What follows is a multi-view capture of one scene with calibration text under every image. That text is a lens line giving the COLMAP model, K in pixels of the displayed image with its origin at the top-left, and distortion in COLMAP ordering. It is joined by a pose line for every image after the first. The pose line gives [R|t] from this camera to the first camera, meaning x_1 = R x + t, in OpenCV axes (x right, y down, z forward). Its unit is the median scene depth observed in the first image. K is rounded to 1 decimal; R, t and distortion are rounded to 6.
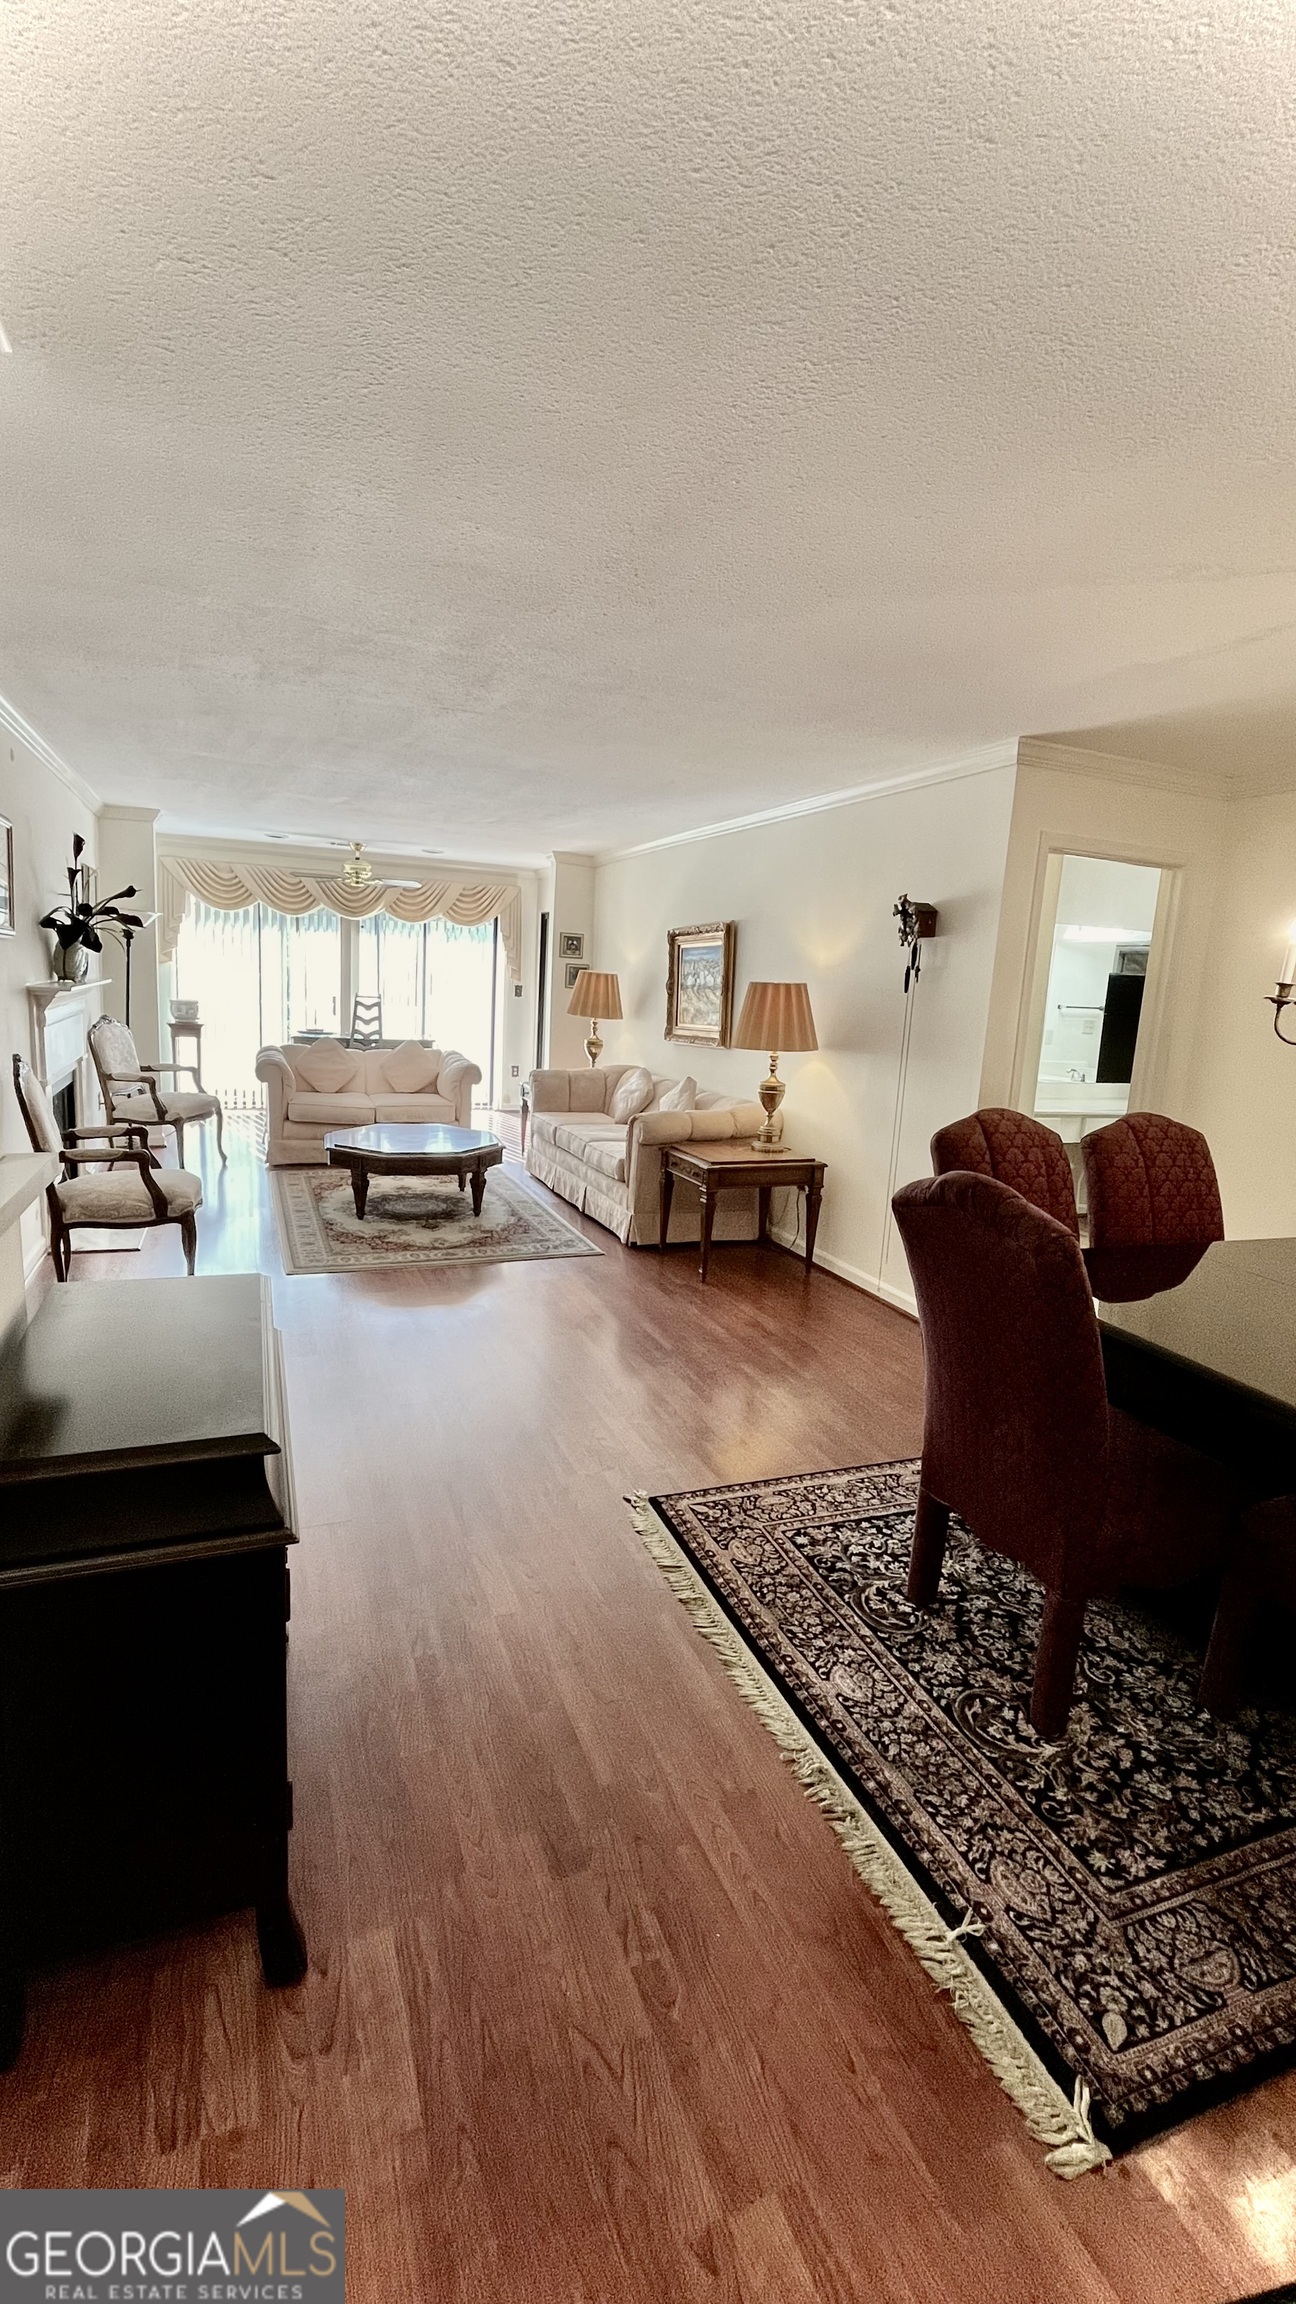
lens RADIAL K [[967.3, 0, 629.6], [0, 967.3, 1143.7], [0, 0, 1]] dist [-0.002725, -0.000288]
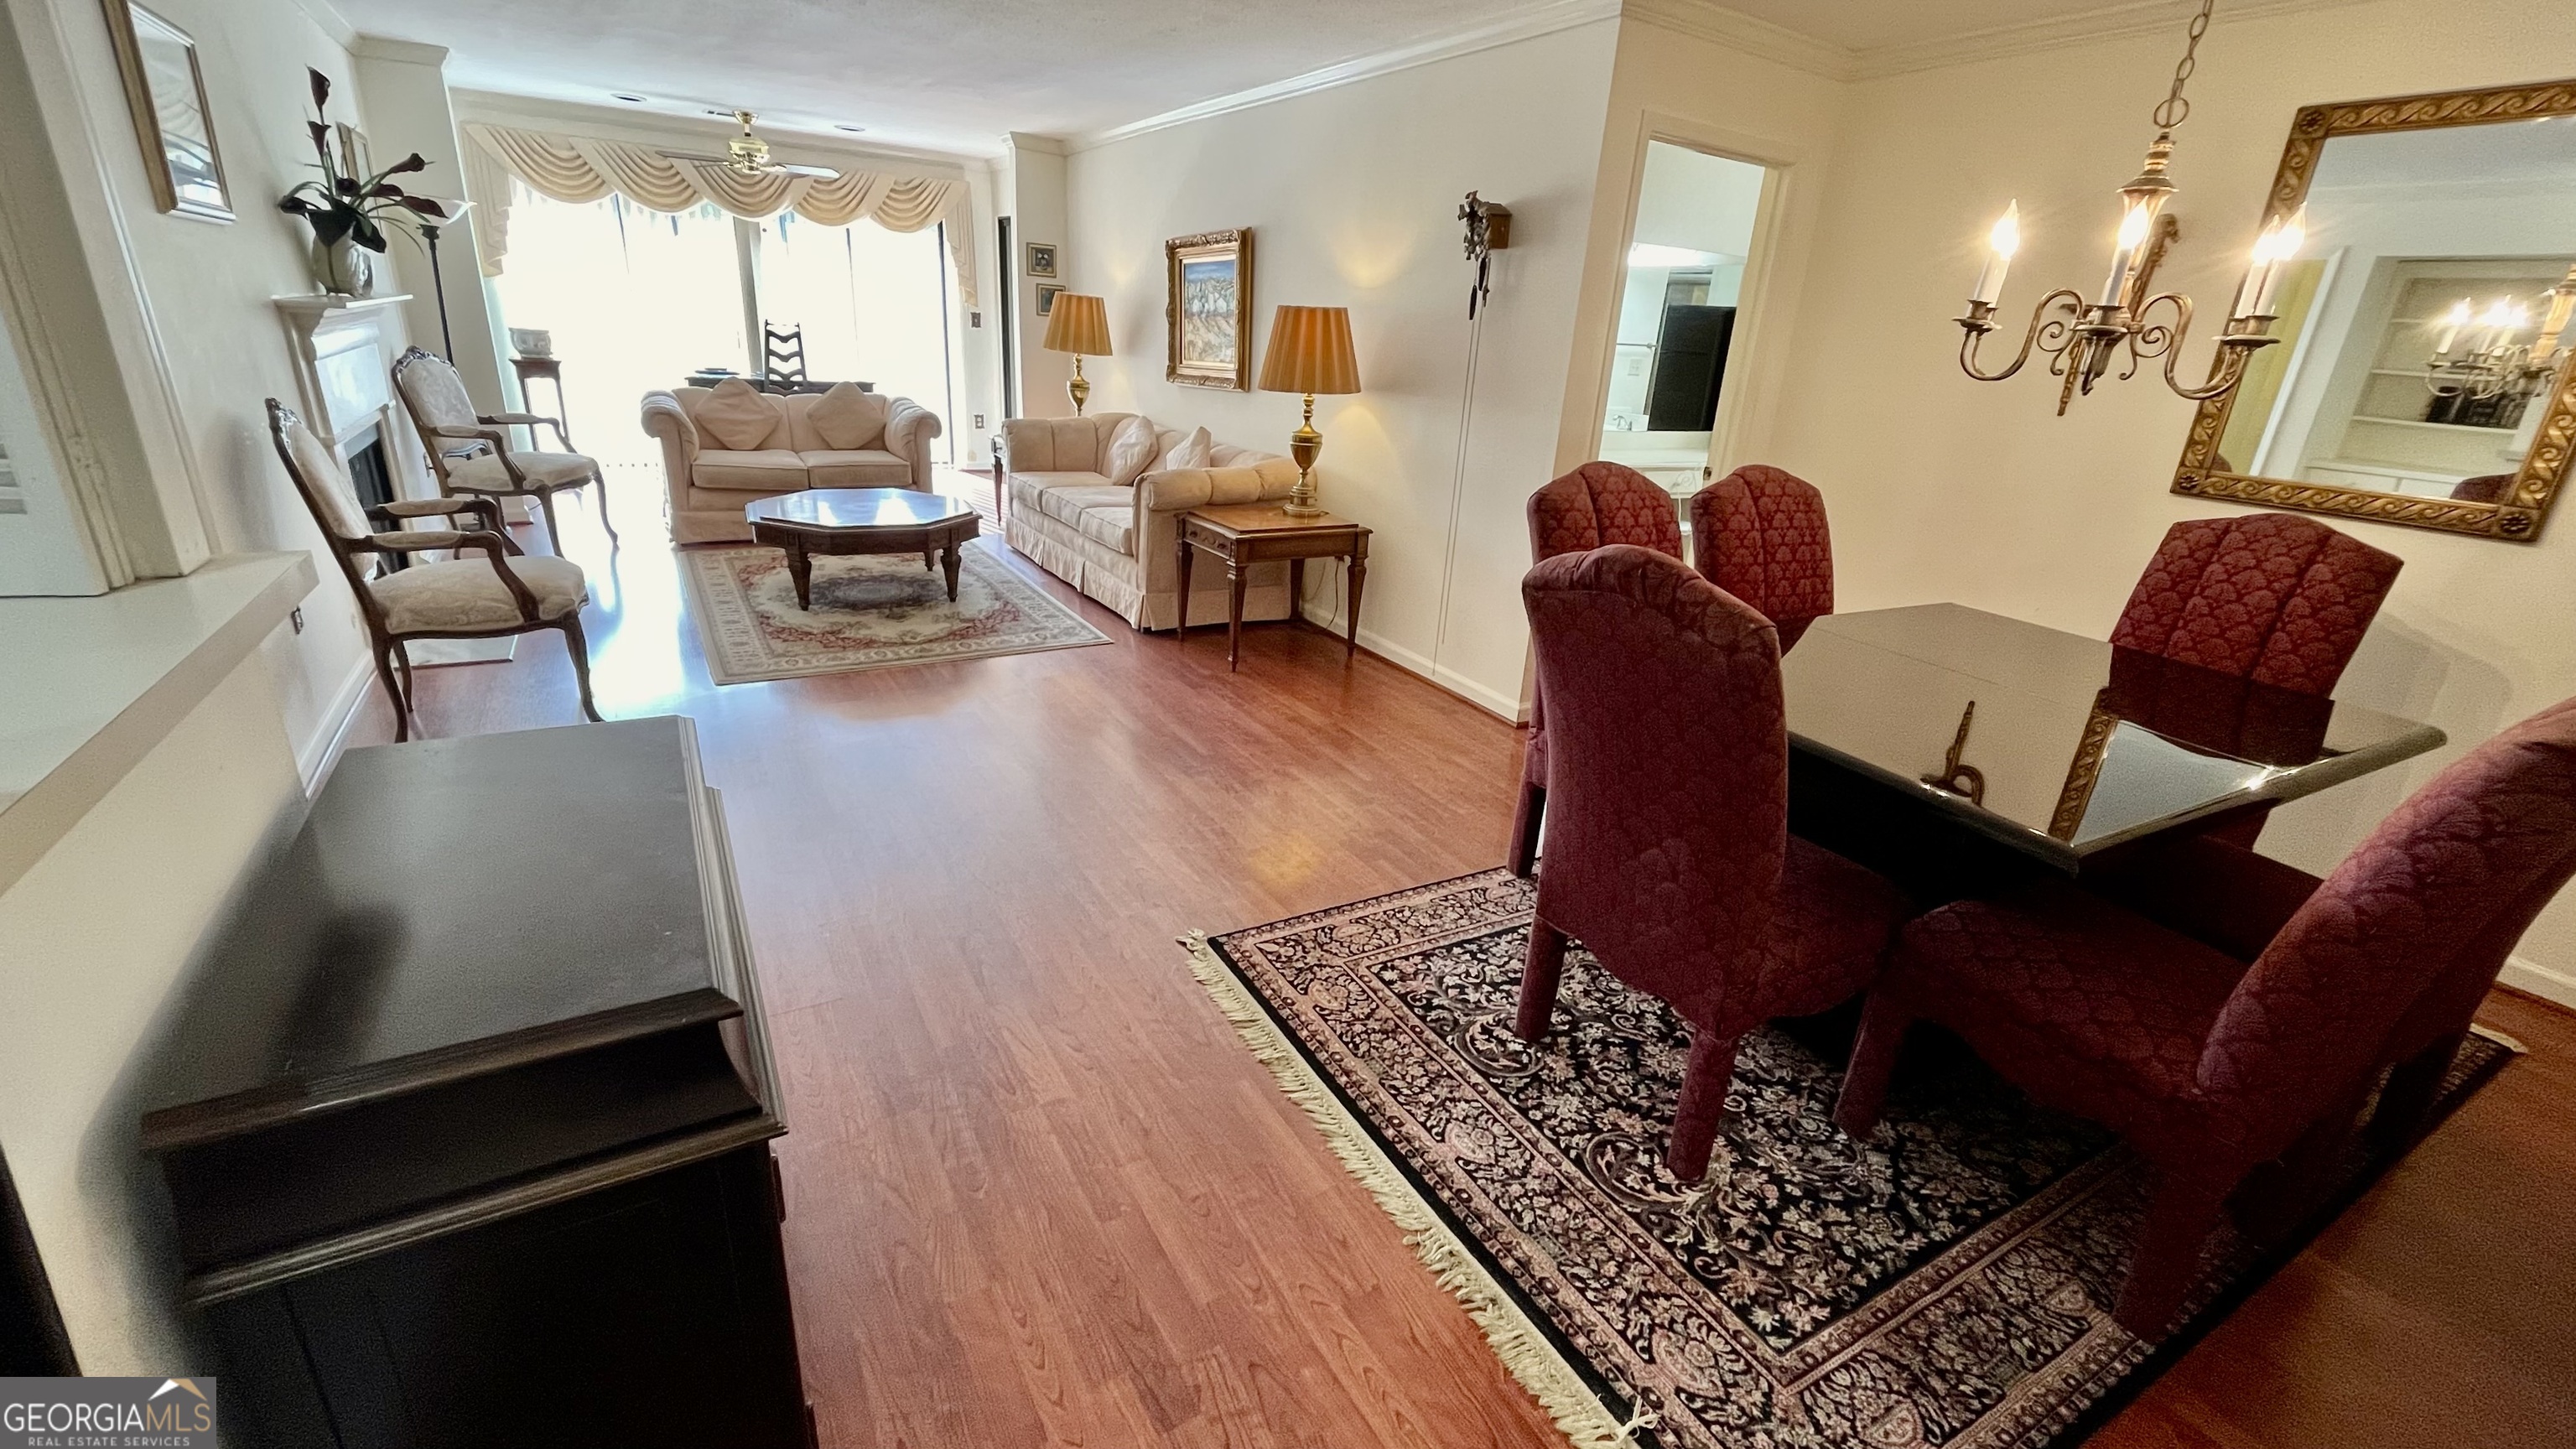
lens RADIAL K [[1081.5, 0, 1299.6], [0, 1081.5, 725.2], [0, 0, 1]] dist [-0.002725, -0.000288]
pose [[0.986949, -0.048343, 0.153608, -0.031725], [0.016914, 0.979719, 0.199661, -0.004316], [-0.160145, -0.194457, 0.967750, 0.092079]]
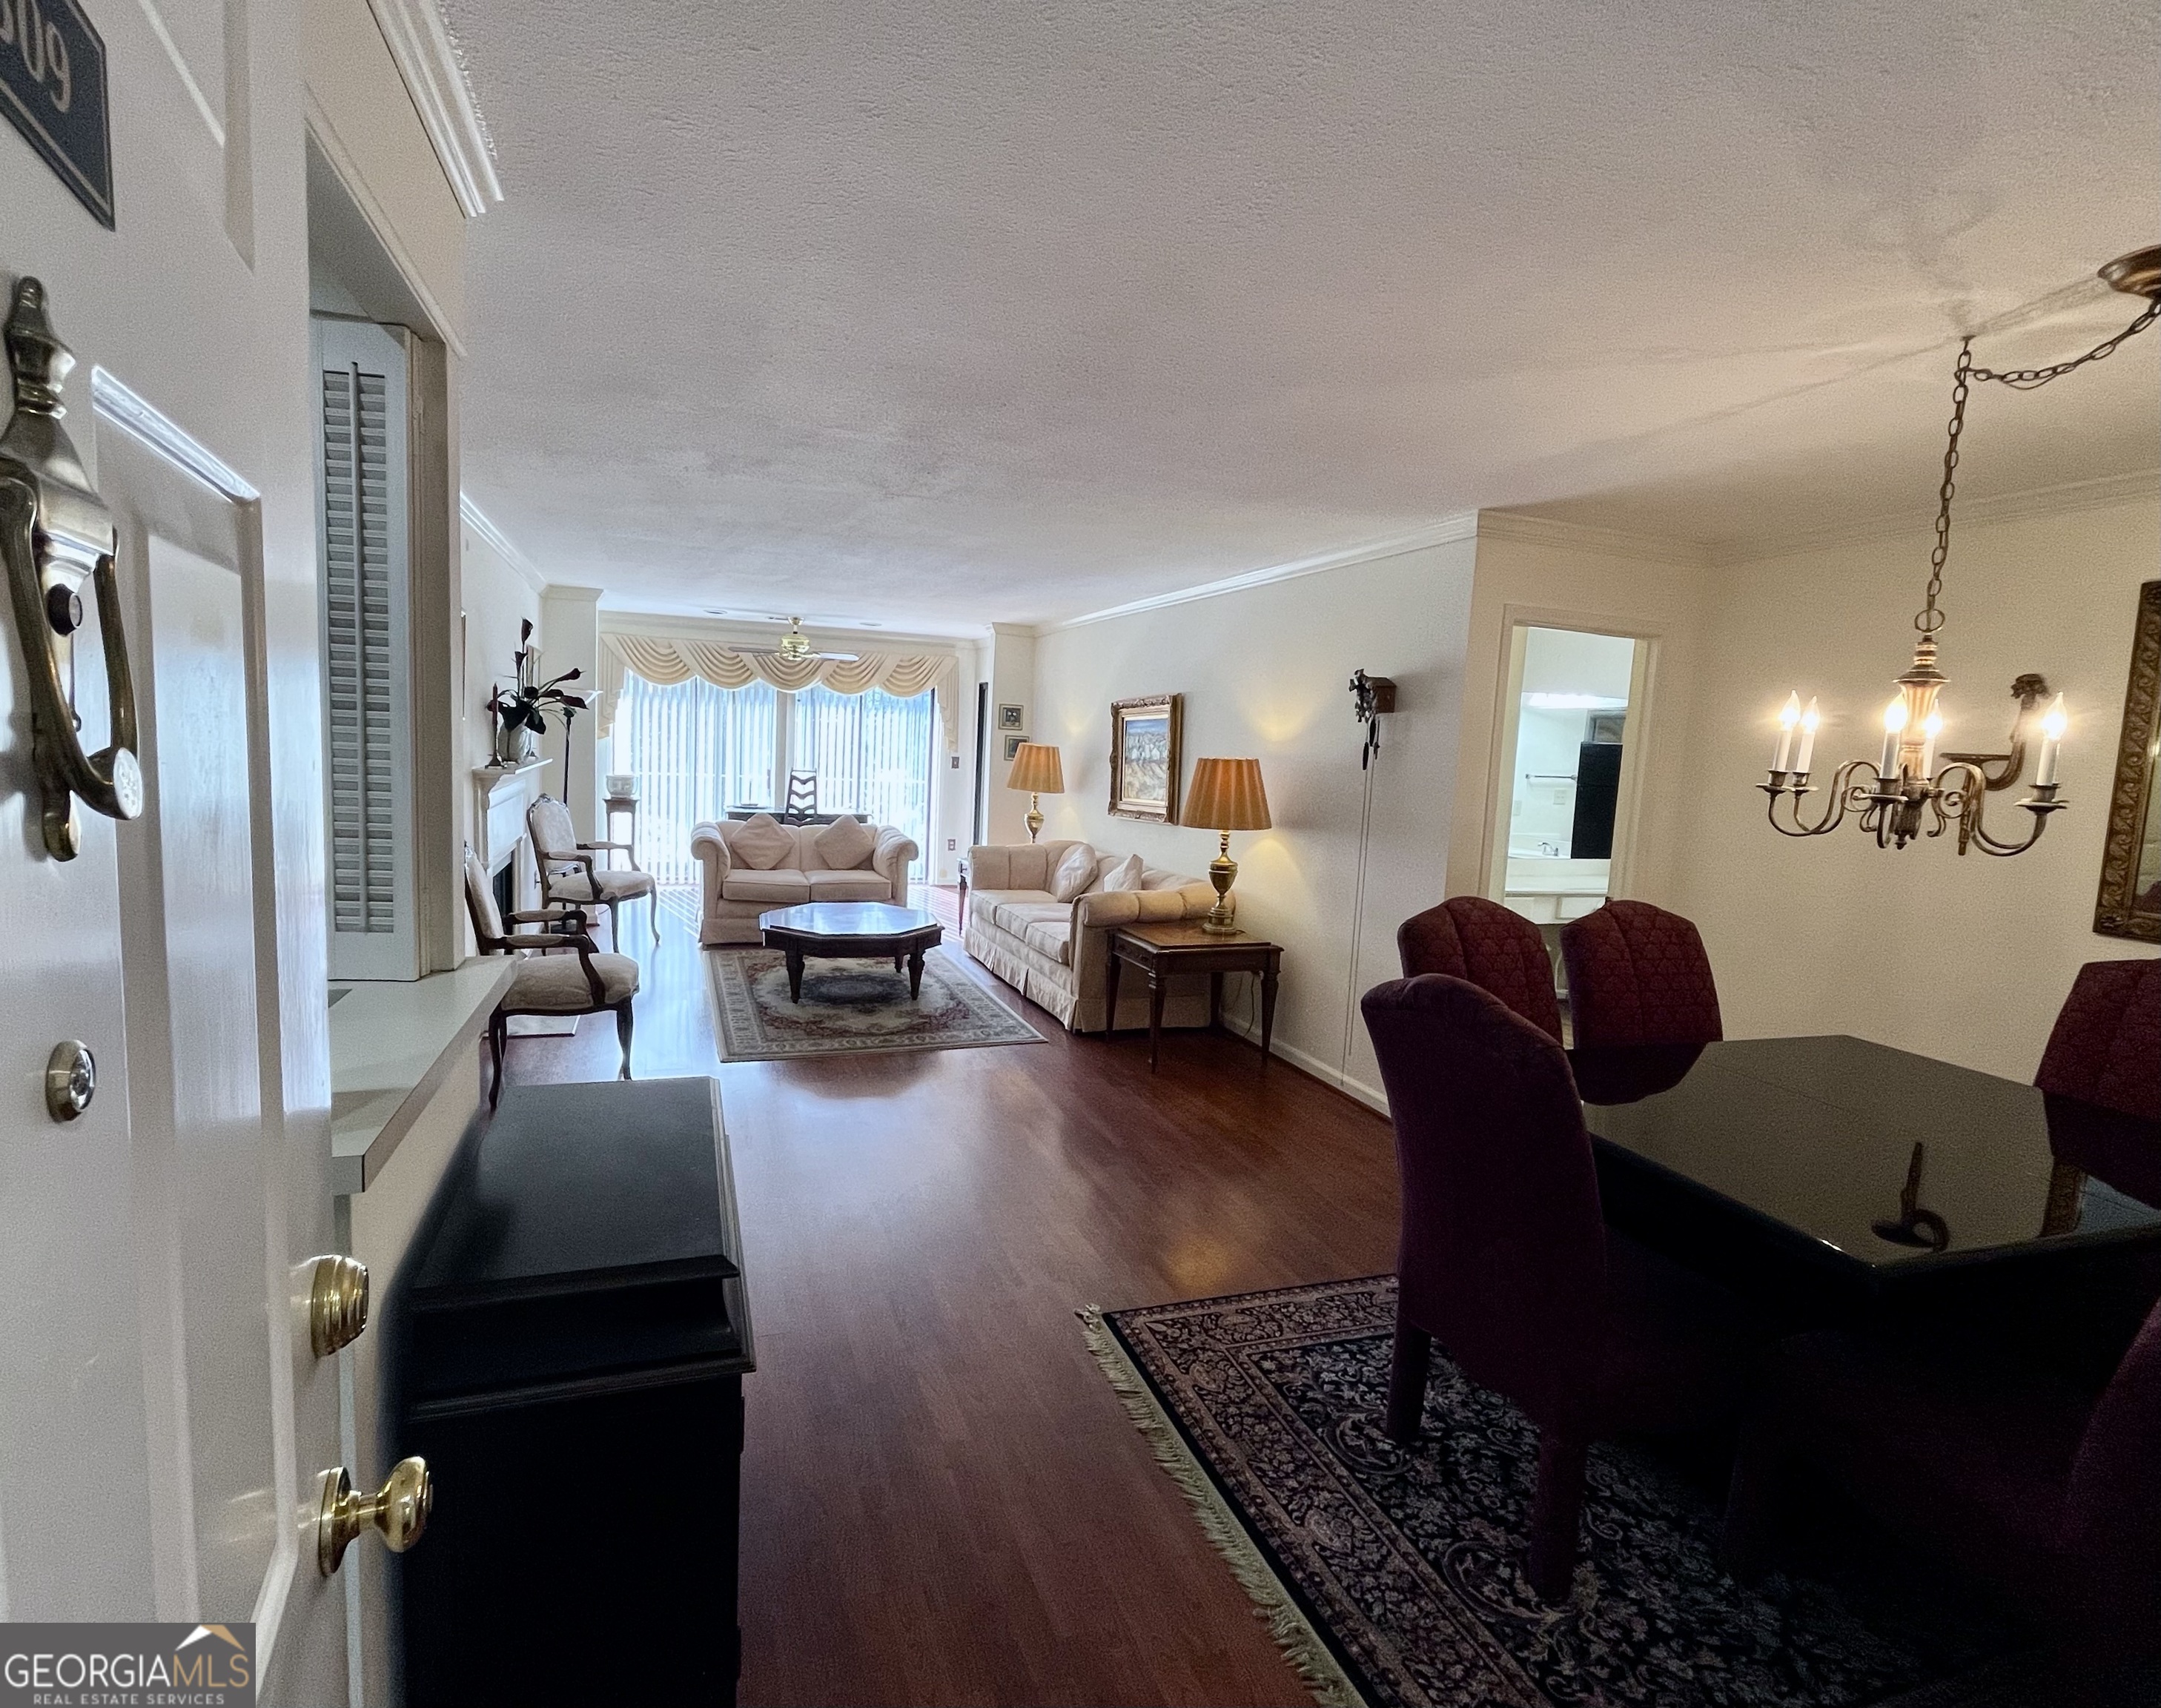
lens RADIAL K [[1009.0, 0, 1015.1], [0, 1009.0, 850.7], [0, 0, 1]] dist [-0.004517, 0.000081]
pose [[0.998526, -0.002973, -0.054188, -0.008973], [-0.000721, 0.997684, -0.068017, -0.013820], [0.054265, 0.067956, 0.996212, -0.010040]]
